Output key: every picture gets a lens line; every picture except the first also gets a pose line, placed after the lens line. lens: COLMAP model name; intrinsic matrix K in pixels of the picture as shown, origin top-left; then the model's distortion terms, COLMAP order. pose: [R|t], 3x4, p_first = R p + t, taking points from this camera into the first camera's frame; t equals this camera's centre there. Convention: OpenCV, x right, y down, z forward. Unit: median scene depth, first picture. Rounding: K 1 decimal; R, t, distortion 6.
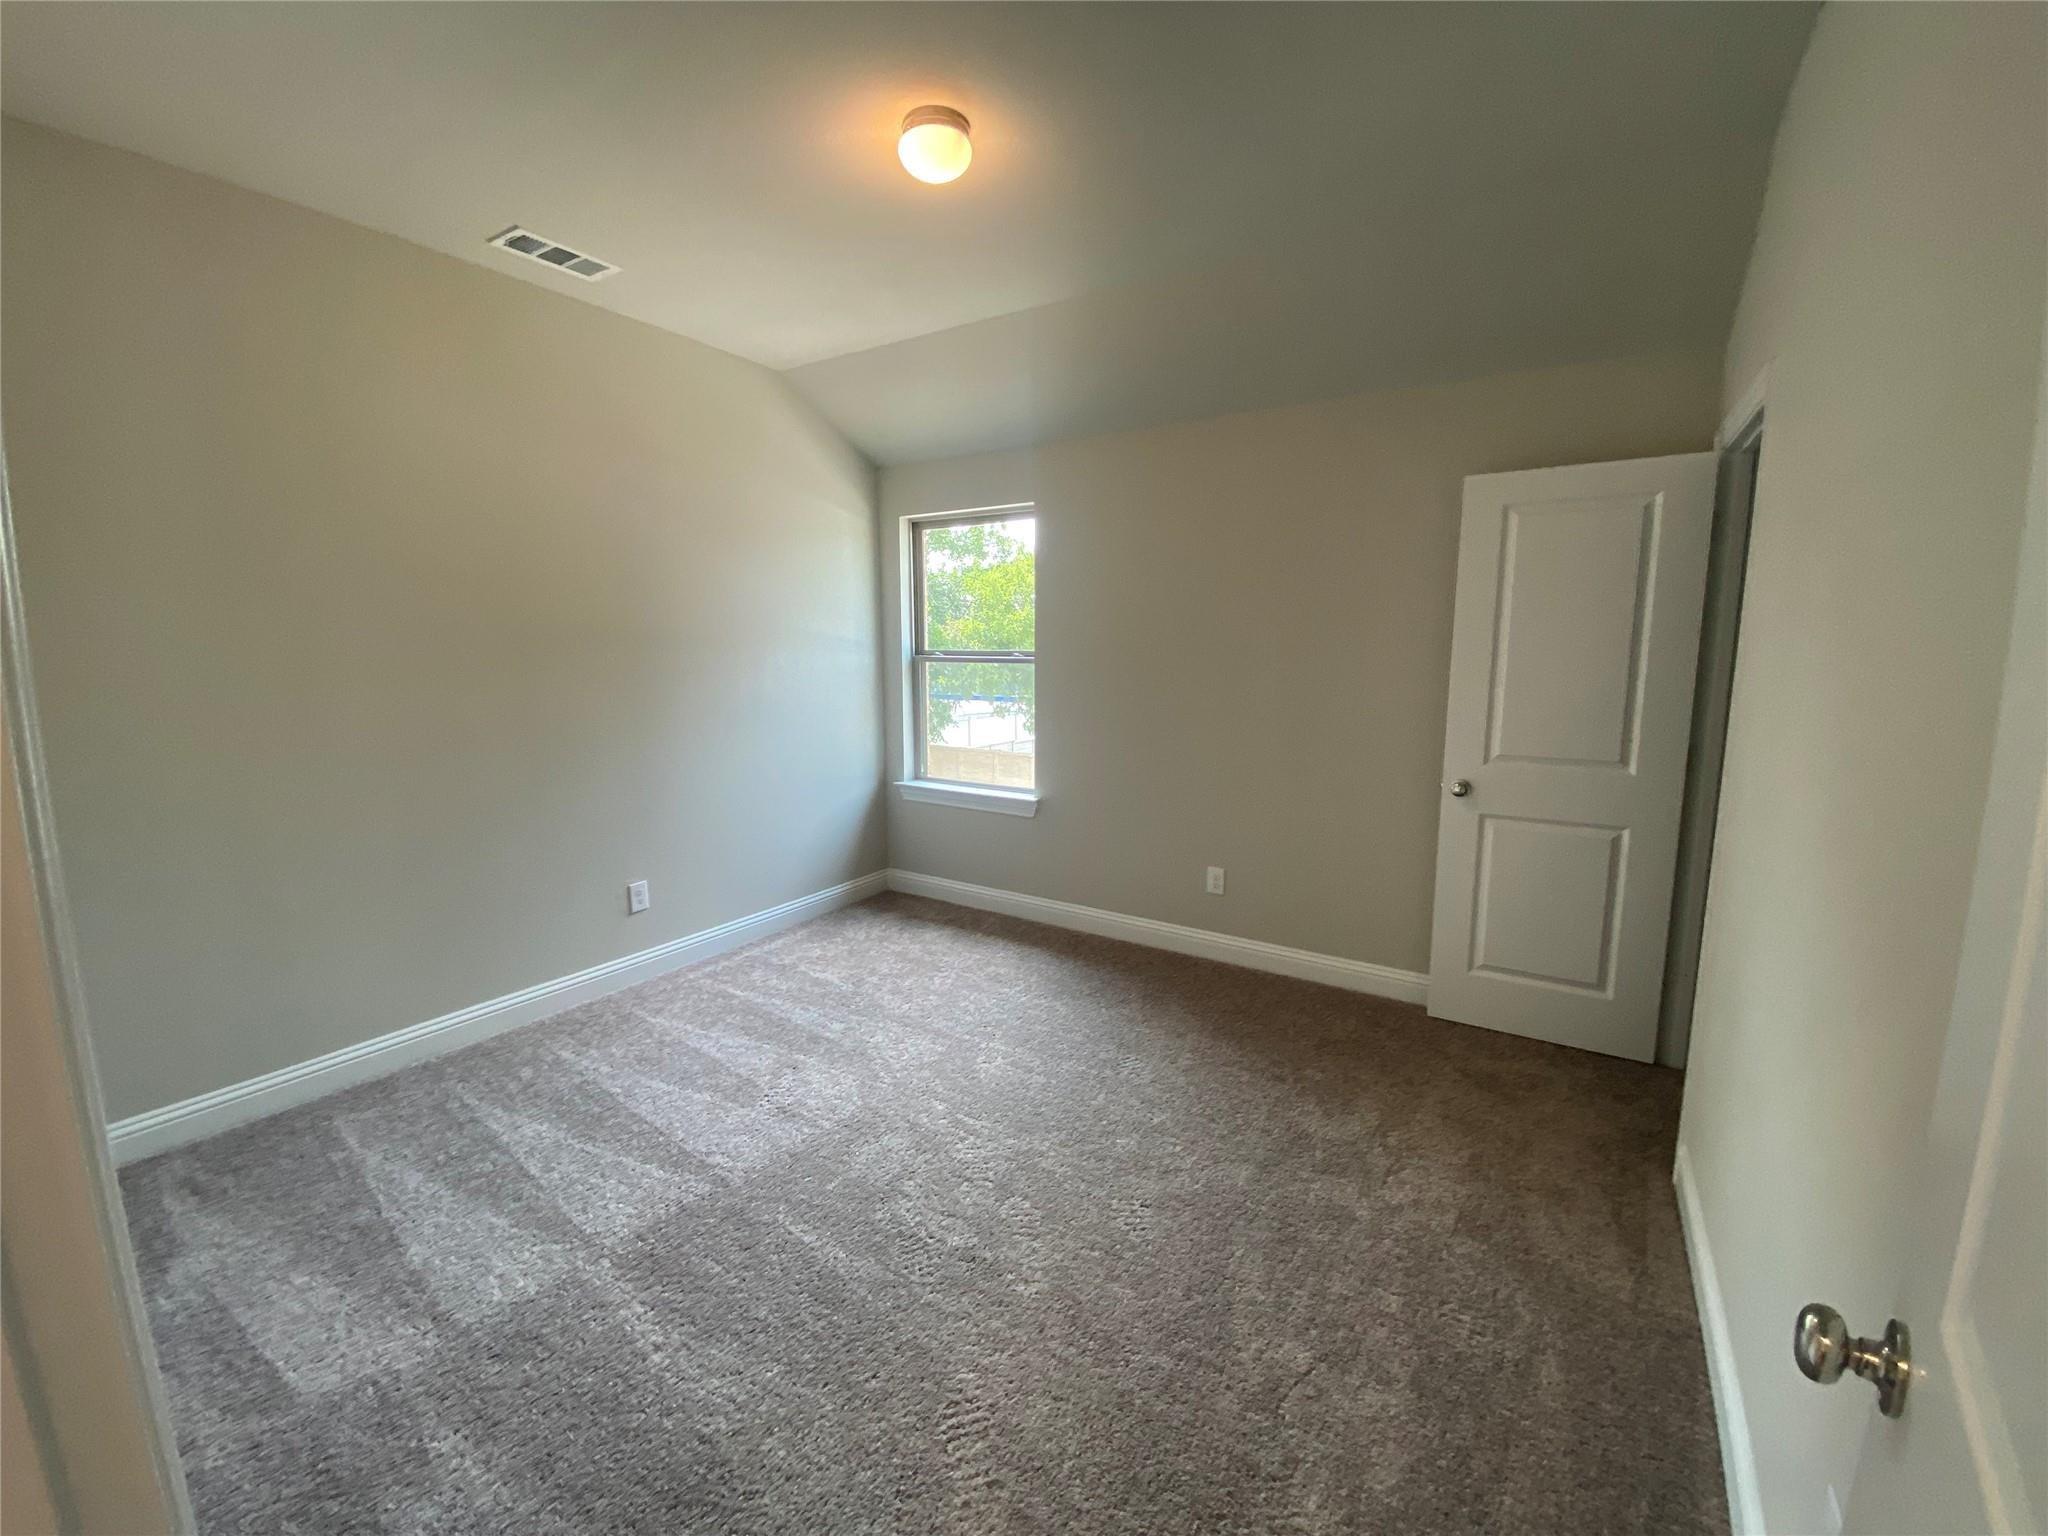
lens RADIAL K [[839.4, 0, 1040.4], [0, 839.4, 770.6], [0, 0, 1]] dist [-0.000351, 0.000375]
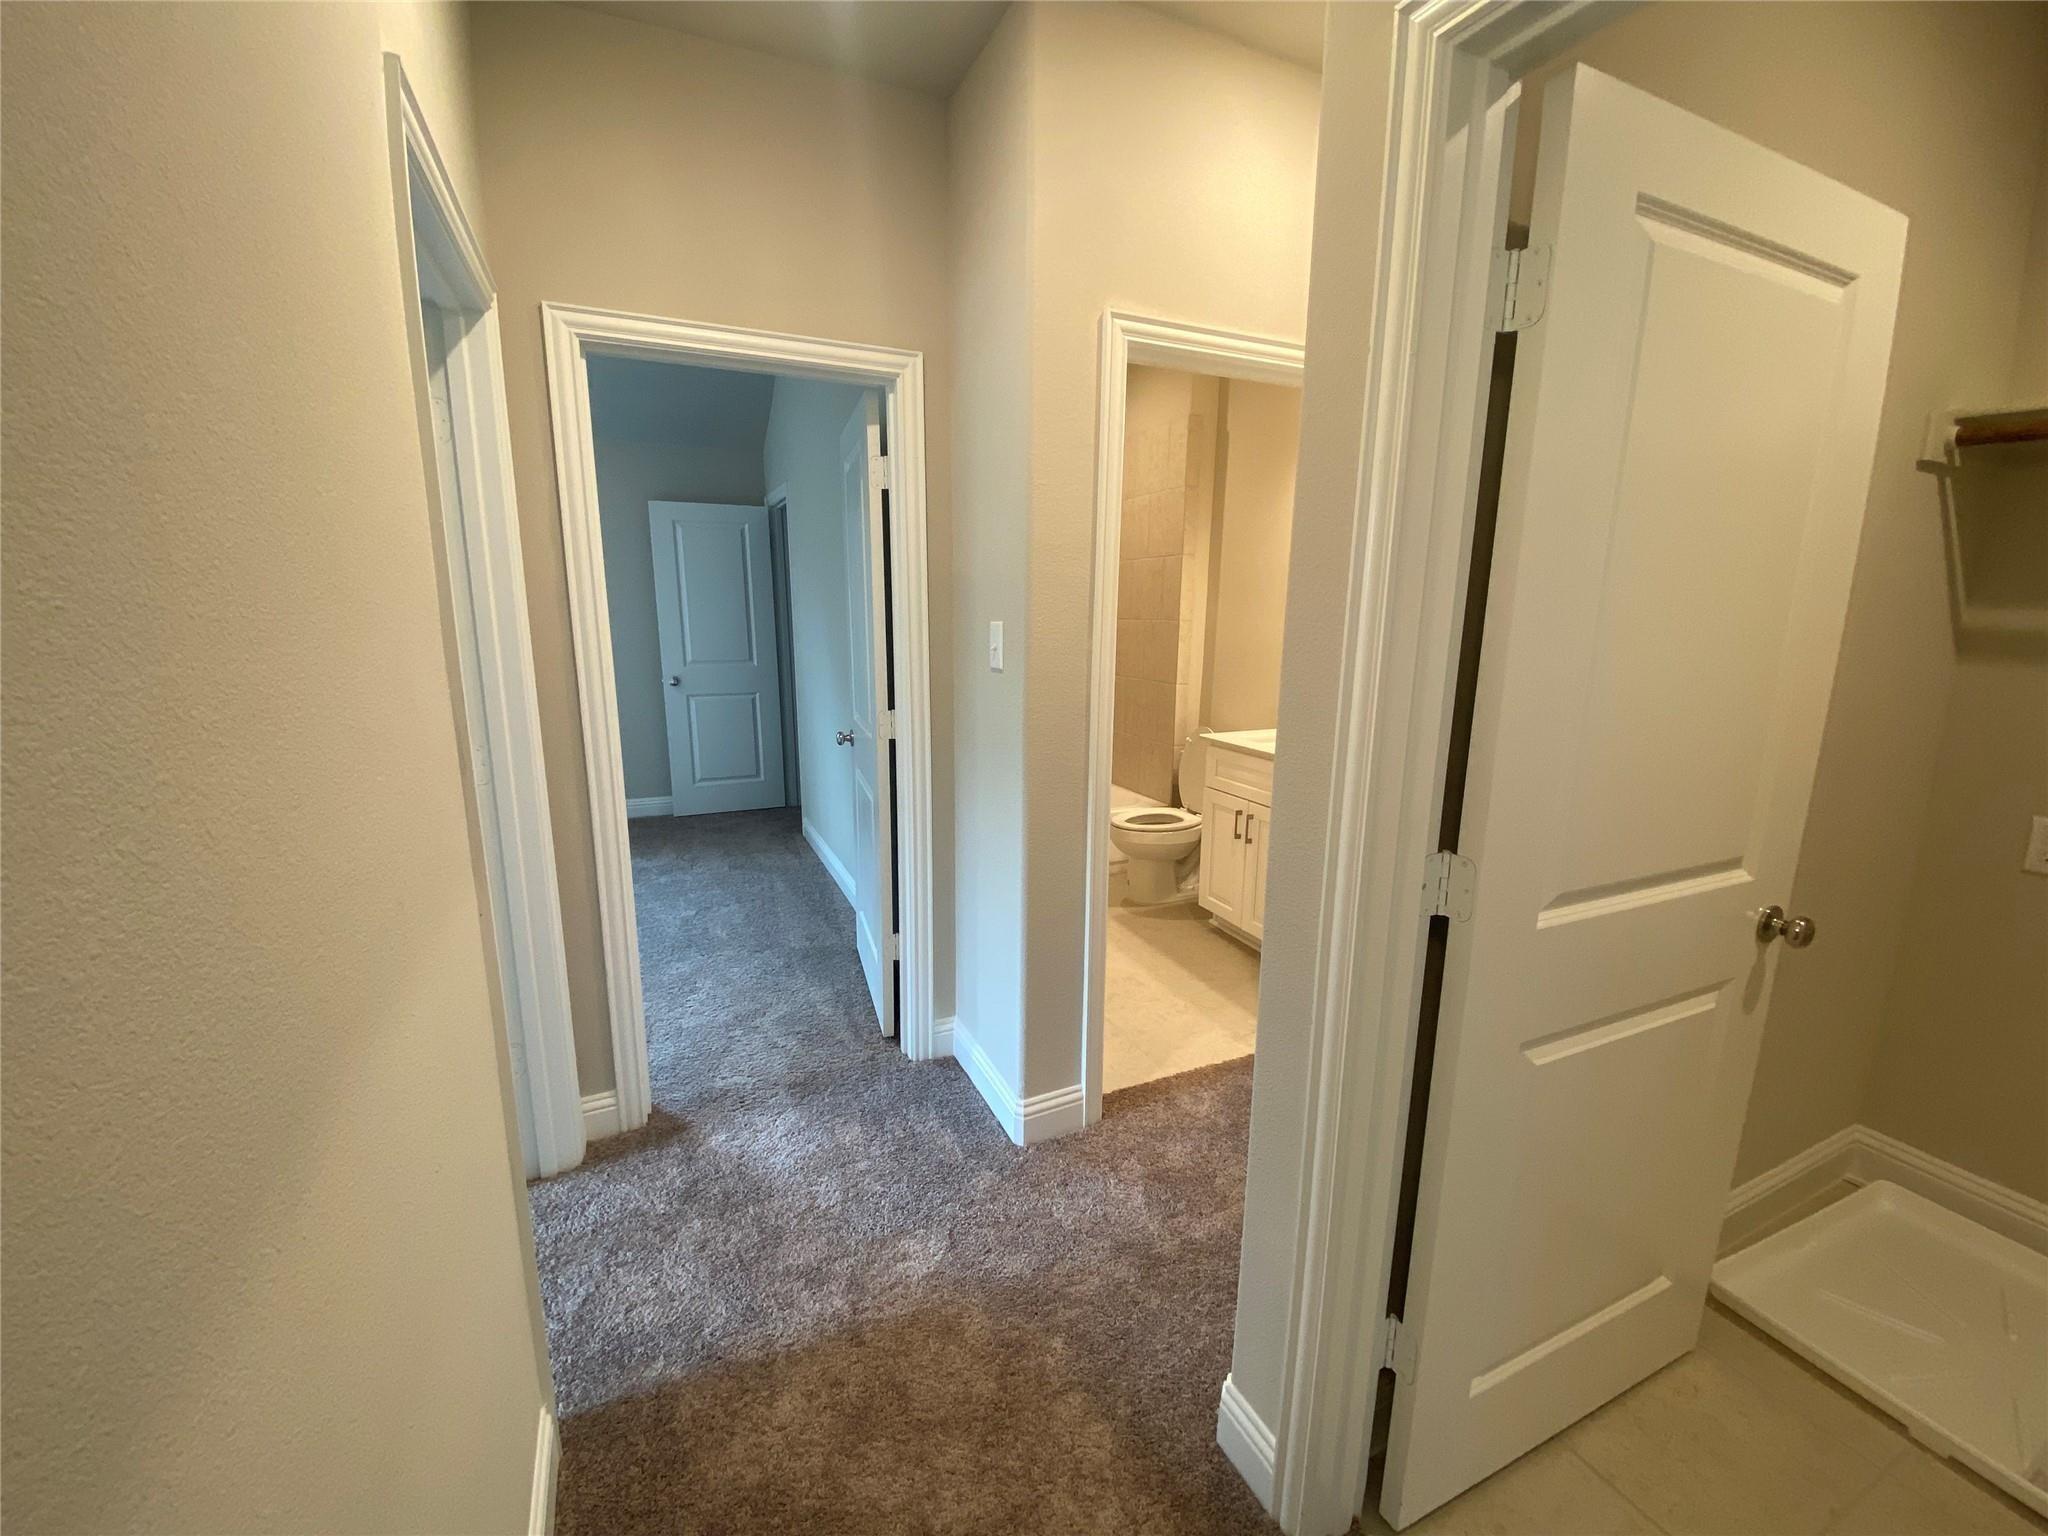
lens RADIAL K [[839.4, 0, 1036.5], [0, 839.4, 768.4], [0, 0, 1]] dist [-0.000351, 0.000375]
pose [[0.541321, -0.154762, 0.826450, -0.683380], [0.115290, 0.987293, 0.109367, 0.115536], [-0.832874, 0.036079, 0.552285, -0.716375]]
